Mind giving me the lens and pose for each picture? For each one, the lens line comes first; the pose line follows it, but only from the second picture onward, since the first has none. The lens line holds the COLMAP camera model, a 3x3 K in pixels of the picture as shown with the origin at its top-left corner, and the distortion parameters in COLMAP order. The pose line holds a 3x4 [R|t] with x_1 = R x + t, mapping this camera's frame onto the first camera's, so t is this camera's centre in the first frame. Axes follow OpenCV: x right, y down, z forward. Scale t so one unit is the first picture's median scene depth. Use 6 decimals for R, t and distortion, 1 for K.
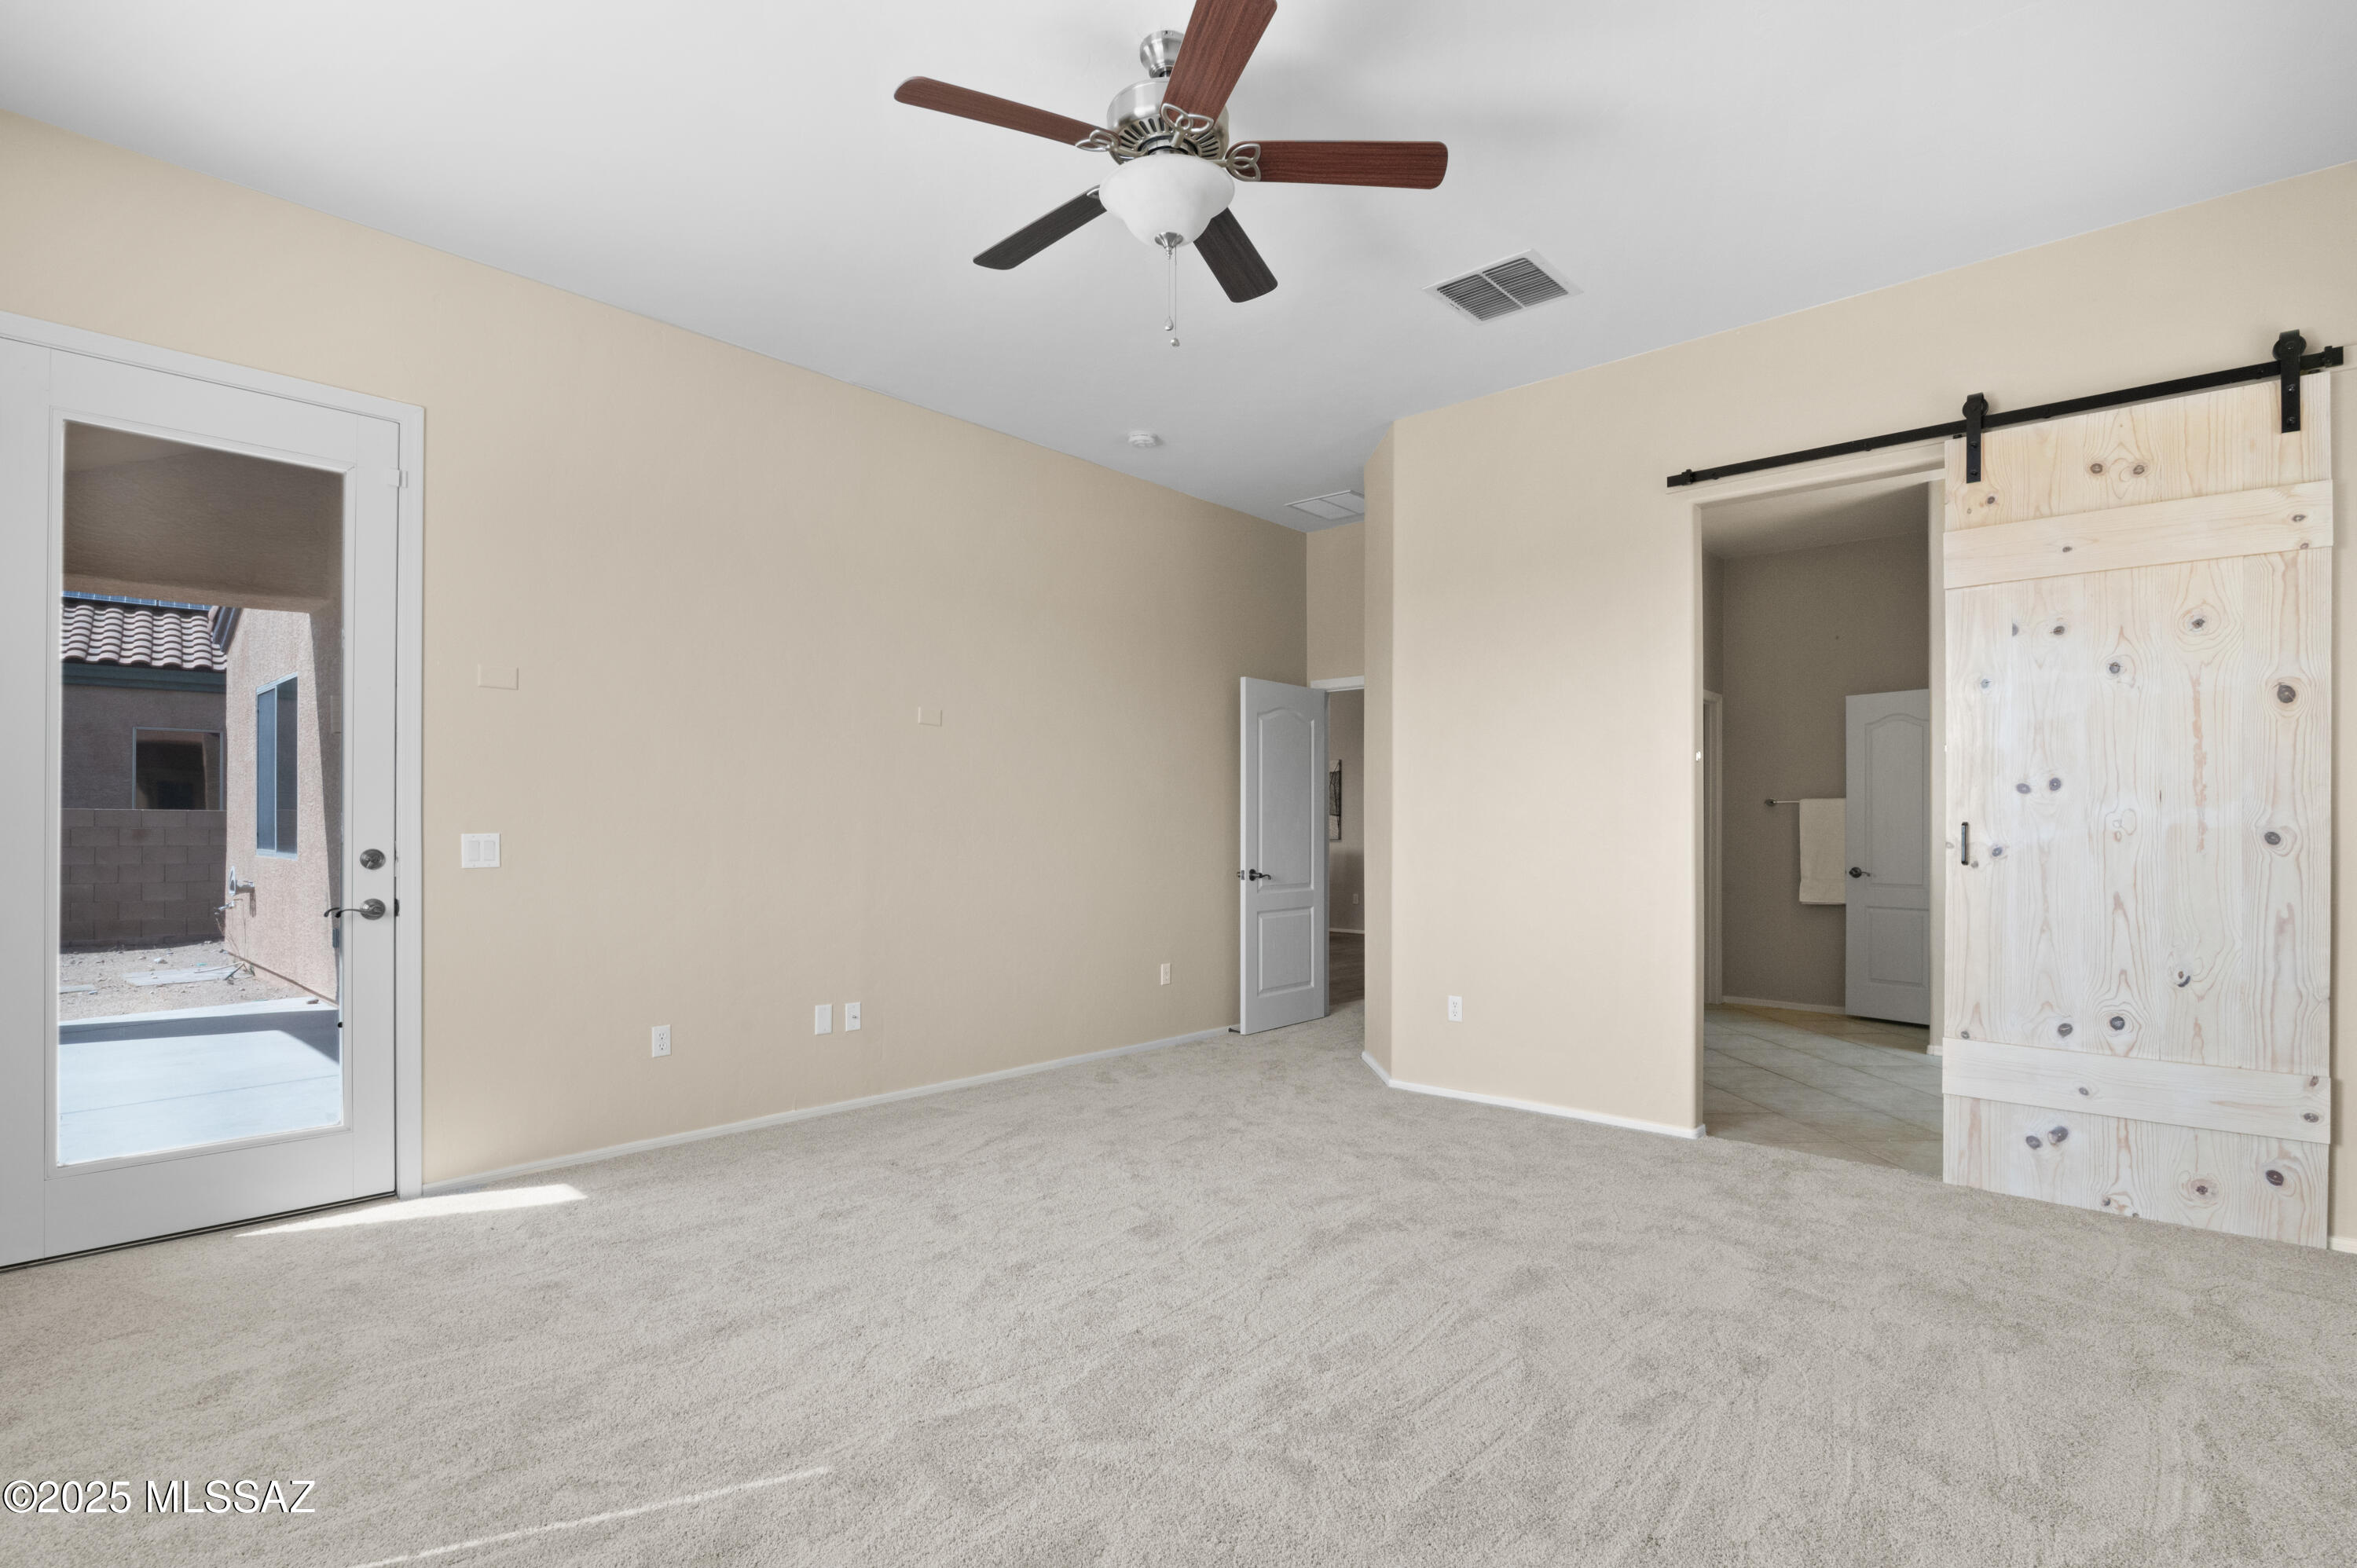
lens RADIAL K [[1174.3, 0, 1178.5], [0, 1174.3, 824.5], [0, 0, 1]] dist [-0.000004, -0.000090]
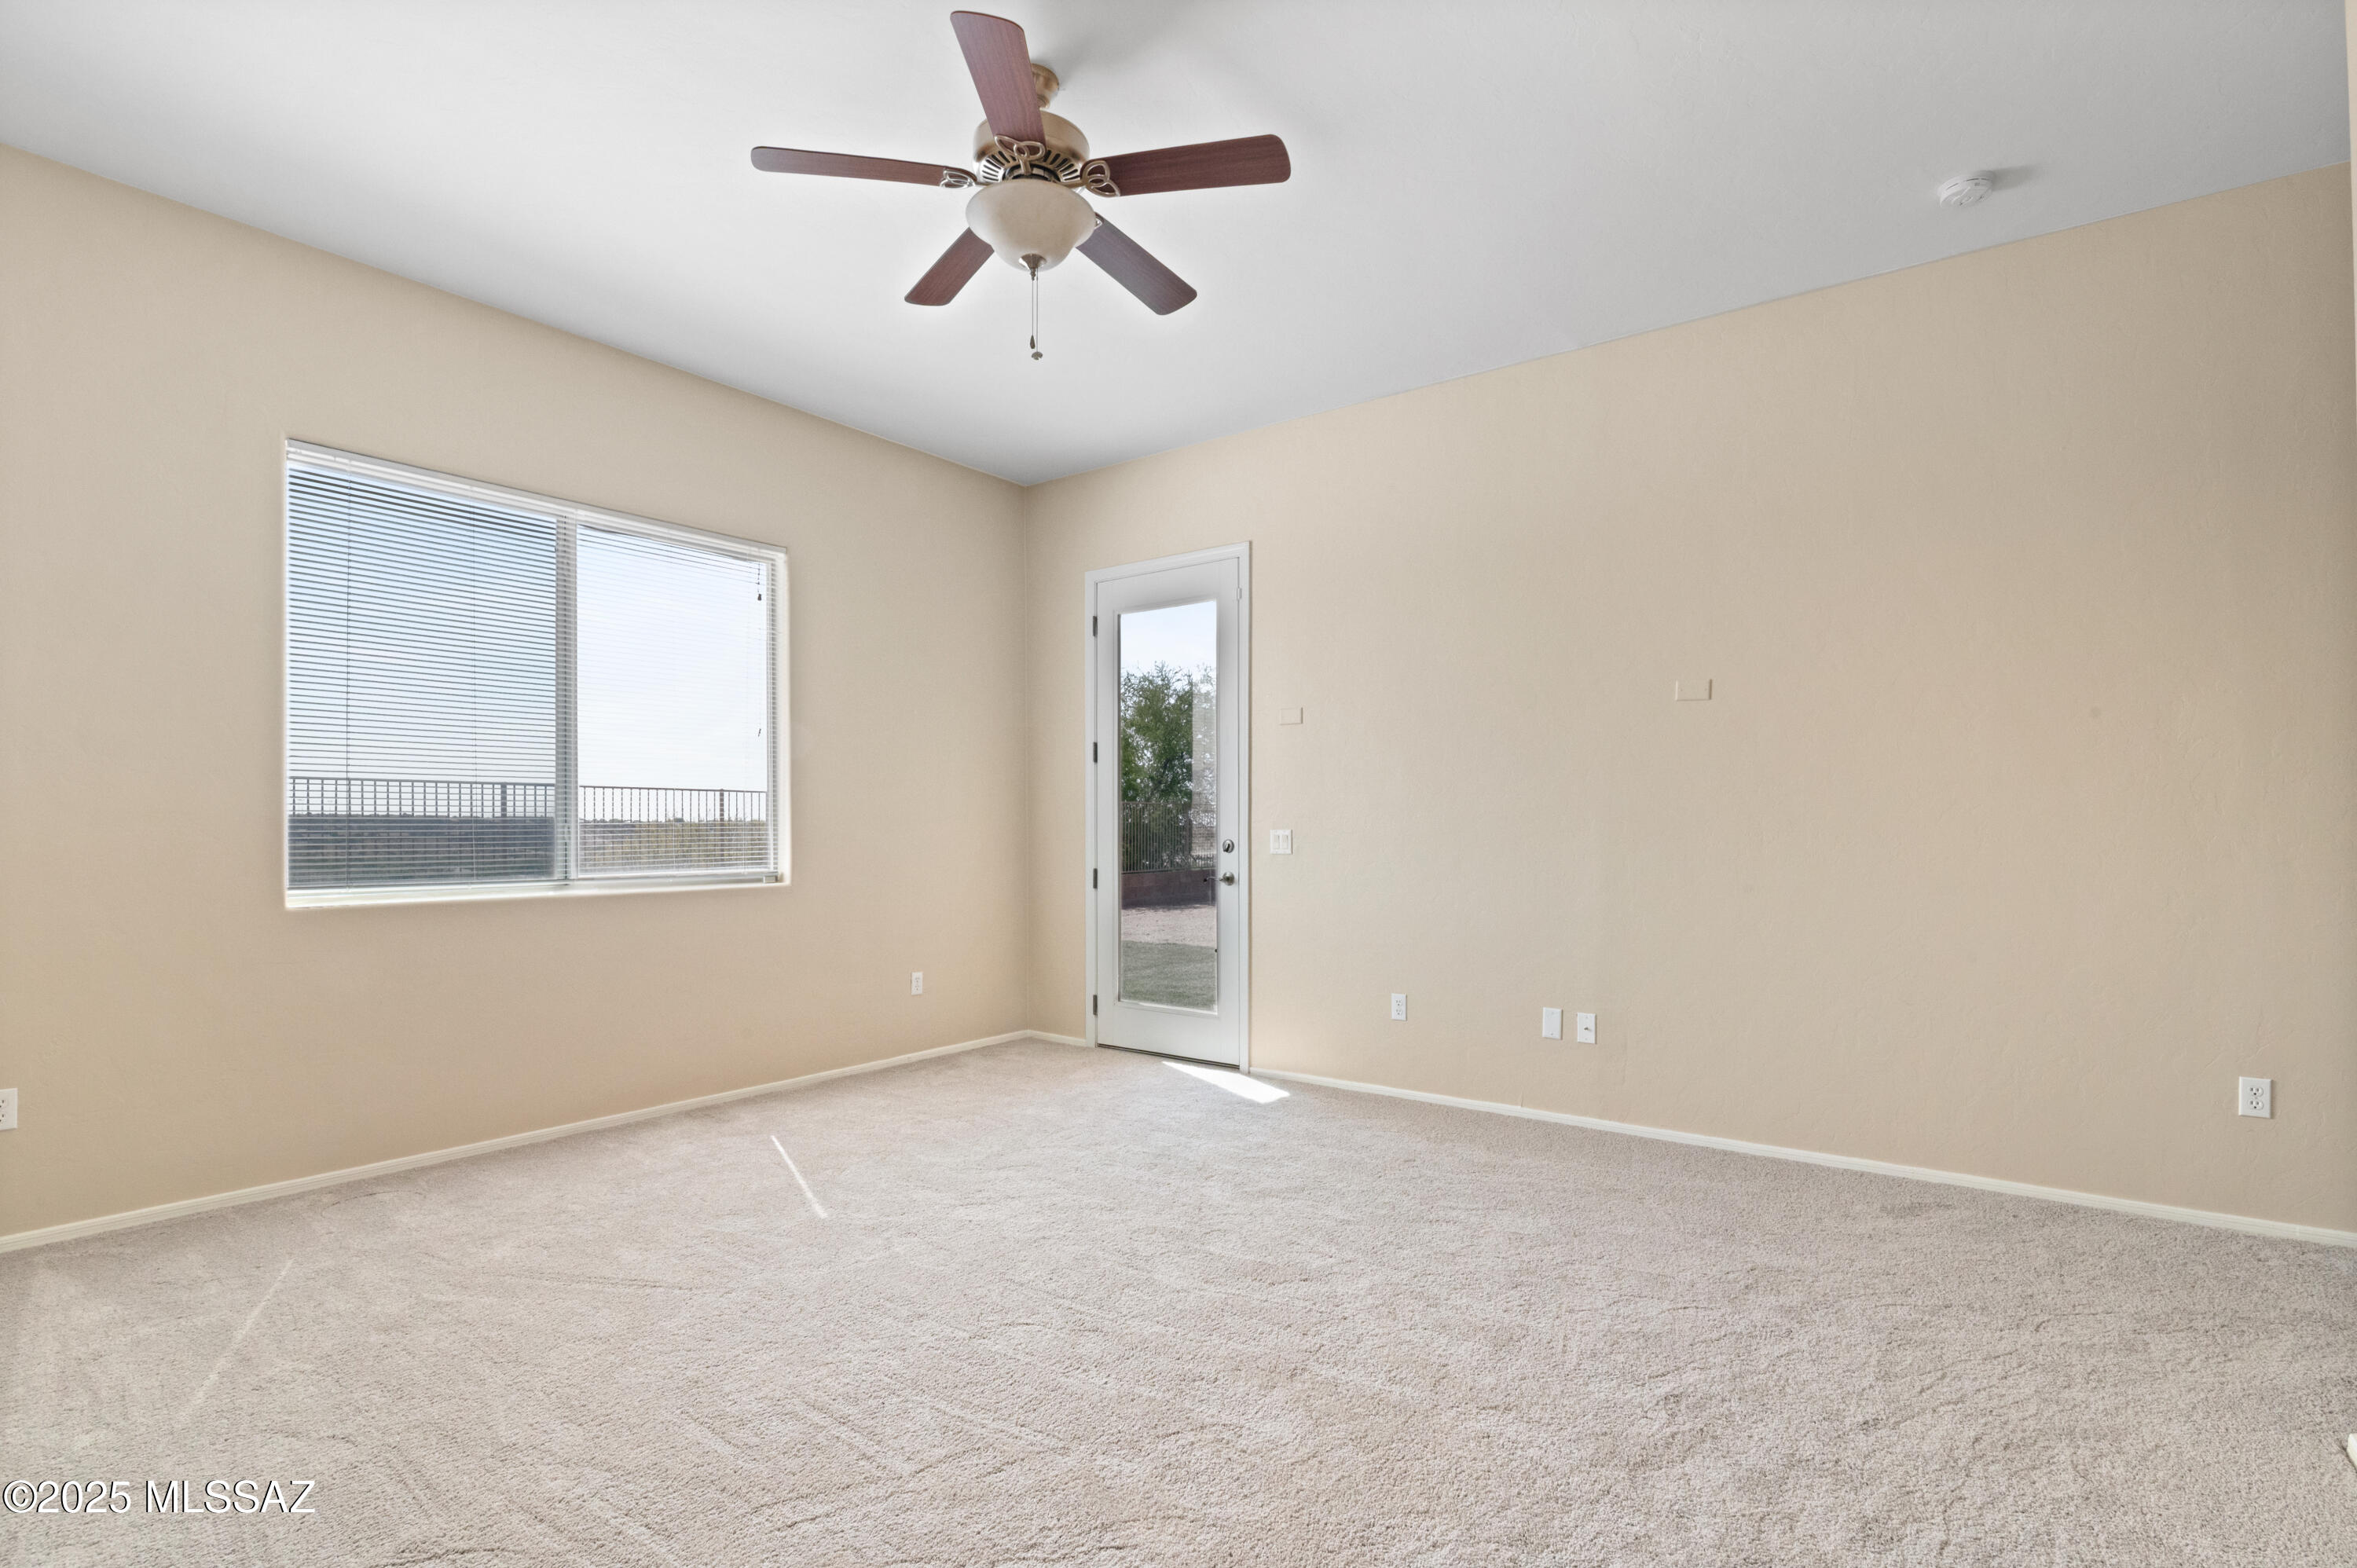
lens RADIAL K [[1114.9, 0, 1179.8], [0, 1114.9, 839.0], [0, 0, 1]] dist [-0.000803, -0.000191]
pose [[0.091198, 0.010568, -0.995777, 0.733220], [0.006189, 0.999918, 0.011178, 0.002153], [0.995814, -0.007182, 0.091125, 0.768777]]
